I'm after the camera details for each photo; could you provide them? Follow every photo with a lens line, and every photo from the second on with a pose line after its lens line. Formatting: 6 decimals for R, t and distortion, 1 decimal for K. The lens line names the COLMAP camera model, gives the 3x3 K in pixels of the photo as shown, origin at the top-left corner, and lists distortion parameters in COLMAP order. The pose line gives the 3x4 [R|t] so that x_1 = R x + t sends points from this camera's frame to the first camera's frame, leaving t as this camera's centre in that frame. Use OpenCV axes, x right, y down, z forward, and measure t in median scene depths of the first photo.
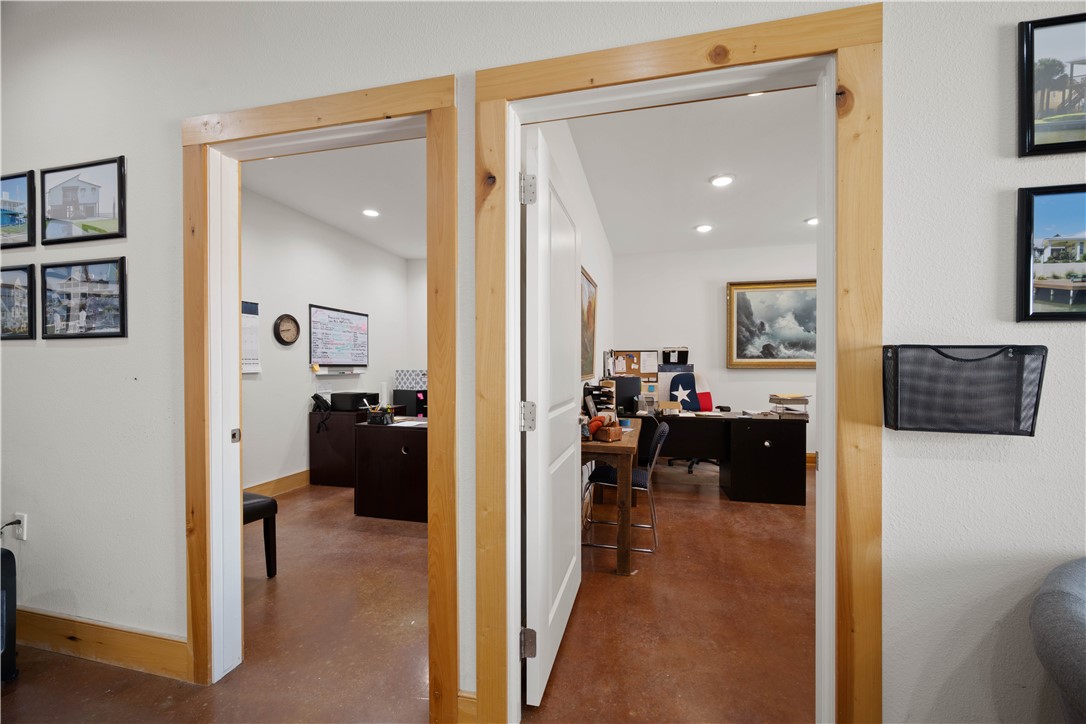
lens RADIAL K [[428.7, 0, 548.7], [0, 428.7, 367.2], [0, 0, 1]] dist [0.000342, 0.000246]
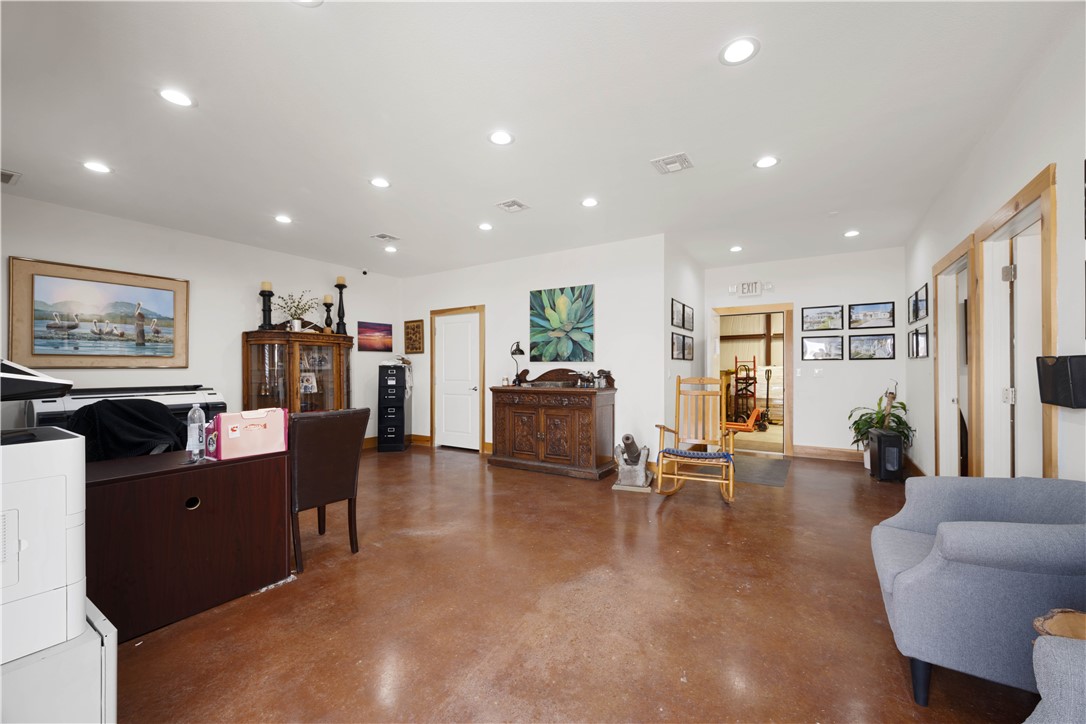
lens RADIAL K [[428.7, 0, 549.7], [0, 428.7, 366.3], [0, 0, 1]] dist [0.000342, 0.000246]
pose [[-0.318773, -0.007460, -0.947802, 0.786744], [-0.002225, 0.999972, -0.007122, 0.002145], [0.947828, -0.000161, -0.318781, -0.102065]]
